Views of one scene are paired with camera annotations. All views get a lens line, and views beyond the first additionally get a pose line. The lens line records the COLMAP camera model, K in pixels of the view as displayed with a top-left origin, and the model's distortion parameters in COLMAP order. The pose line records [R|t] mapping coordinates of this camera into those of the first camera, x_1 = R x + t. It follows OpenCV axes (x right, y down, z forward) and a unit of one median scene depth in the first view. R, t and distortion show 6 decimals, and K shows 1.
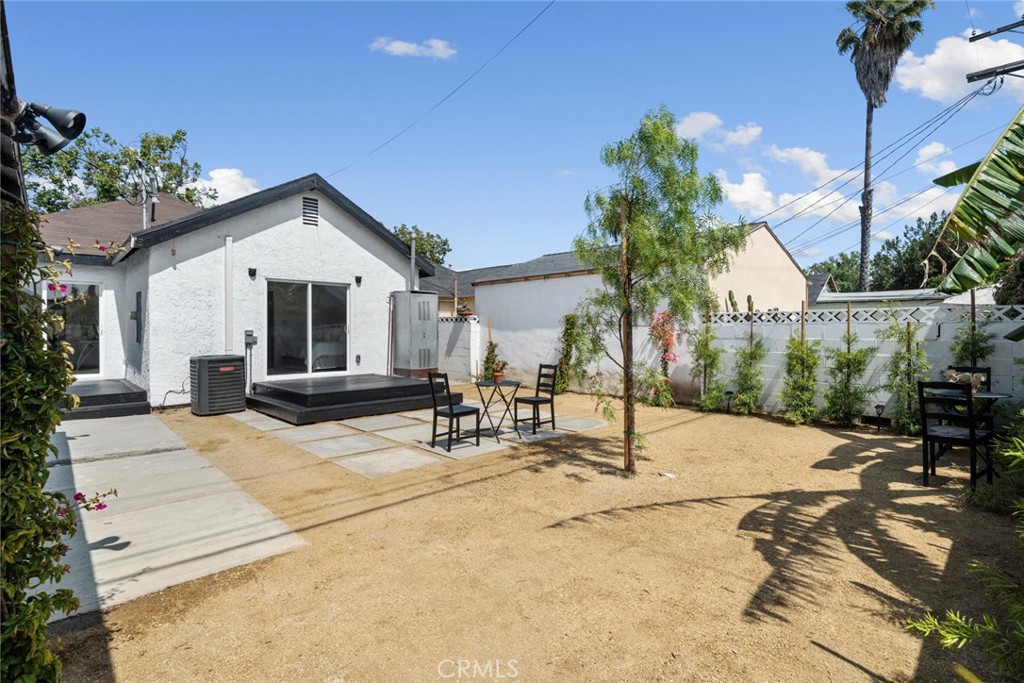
lens RADIAL K [[504.5, 0, 521.1], [0, 504.5, 324.7], [0, 0, 1]] dist [0.001071, -0.001413]
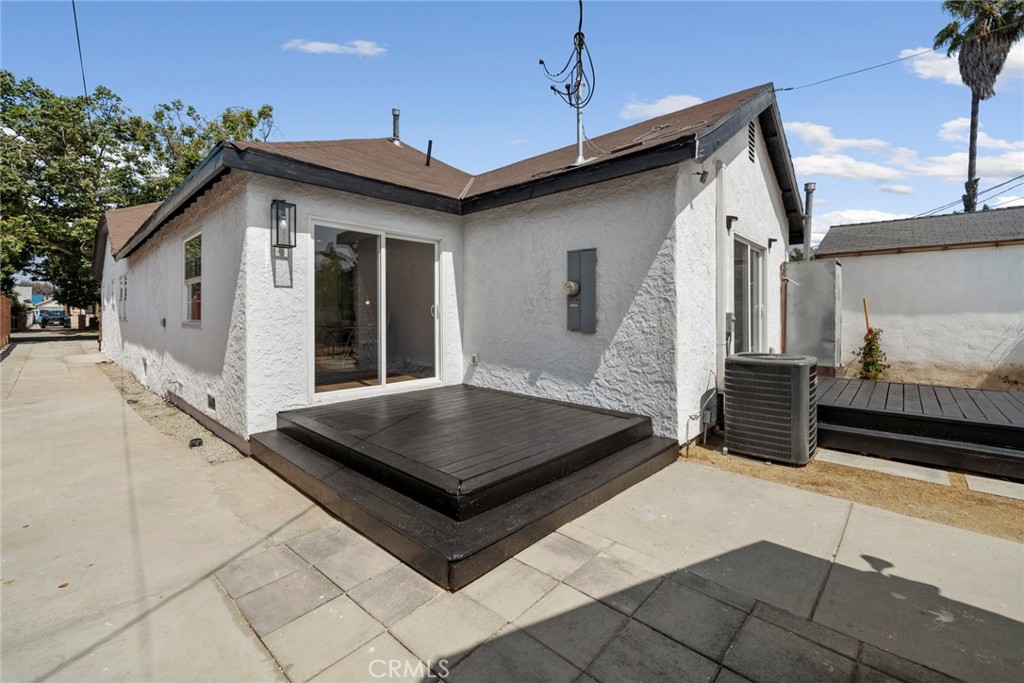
lens RADIAL K [[430.0, 0, 511.8], [0, 430.0, 314.1], [0, 0, 1]] dist [-0.002839, 0.000504]
pose [[0.998144, 0.002960, 0.060827, -0.756328], [-0.003805, 0.999898, 0.013781, 0.005038], [-0.060780, -0.013987, 0.998053, 0.420745]]
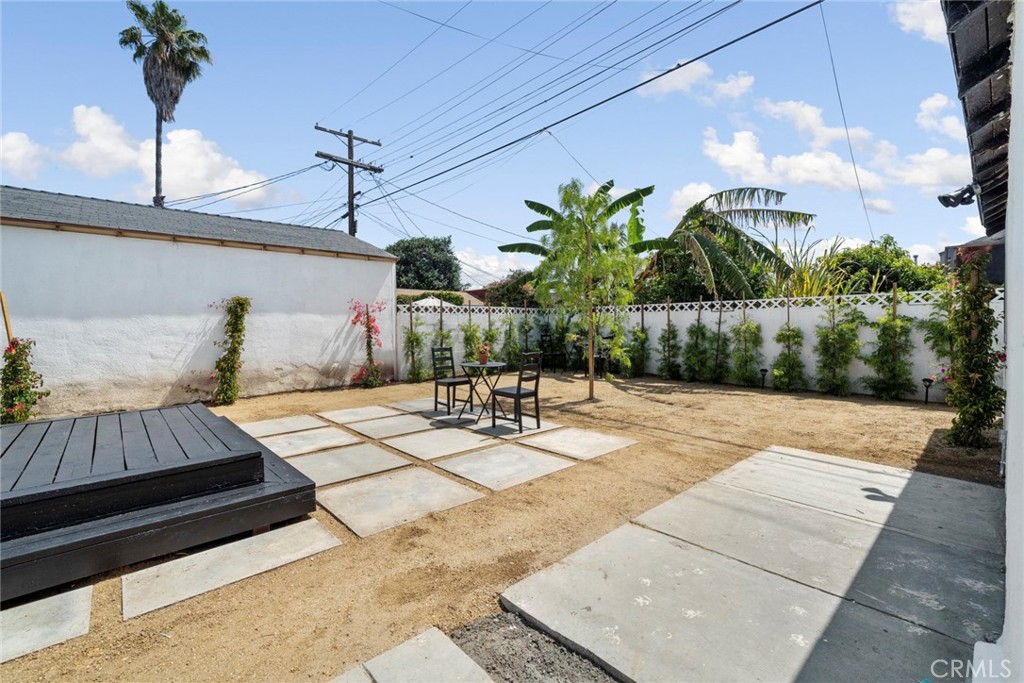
lens RADIAL K [[437.7, 0, 512.9], [0, 437.7, 340.1], [0, 0, 1]] dist [-0.001532, -0.001327]
pose [[0.022079, -0.031094, 0.999273, -0.559511], [-0.000715, 0.999515, 0.031117, 0.023752], [-0.999756, -0.001402, 0.022046, 0.560986]]
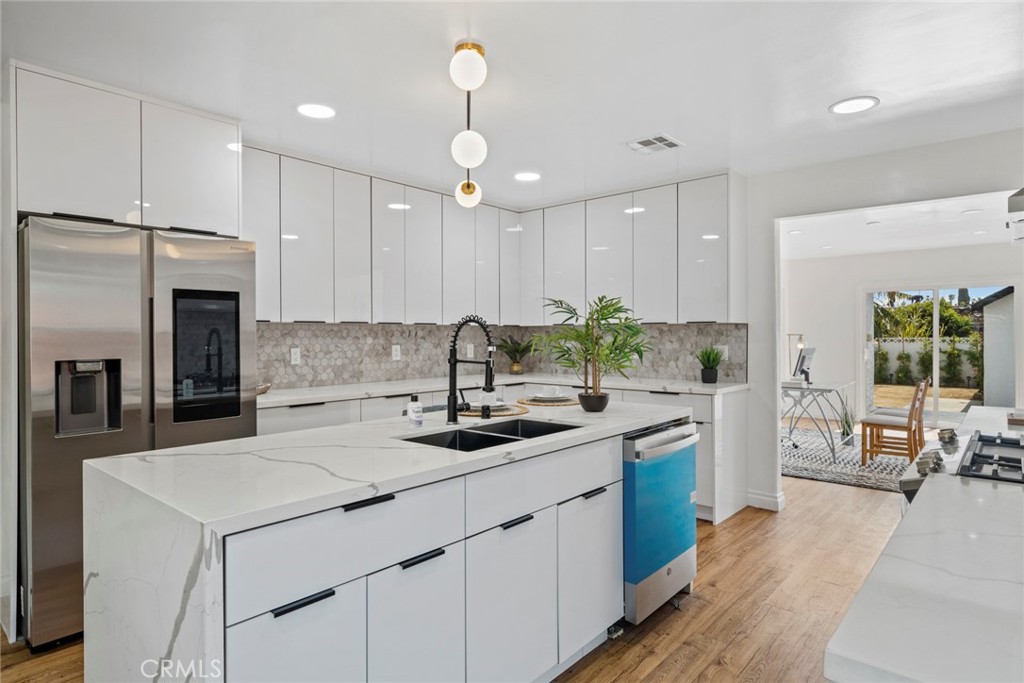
lens RADIAL K [[566.3, 0, 519.7], [0, 566.3, 340.5], [0, 0, 1]] dist [0.000016, 0.000231]
pose [[-0.098886, -0.000346, 0.995099, -1.530446], [-0.012621, 0.999920, -0.000906, 0.002708], [-0.995019, -0.012648, -0.098883, 1.535955]]
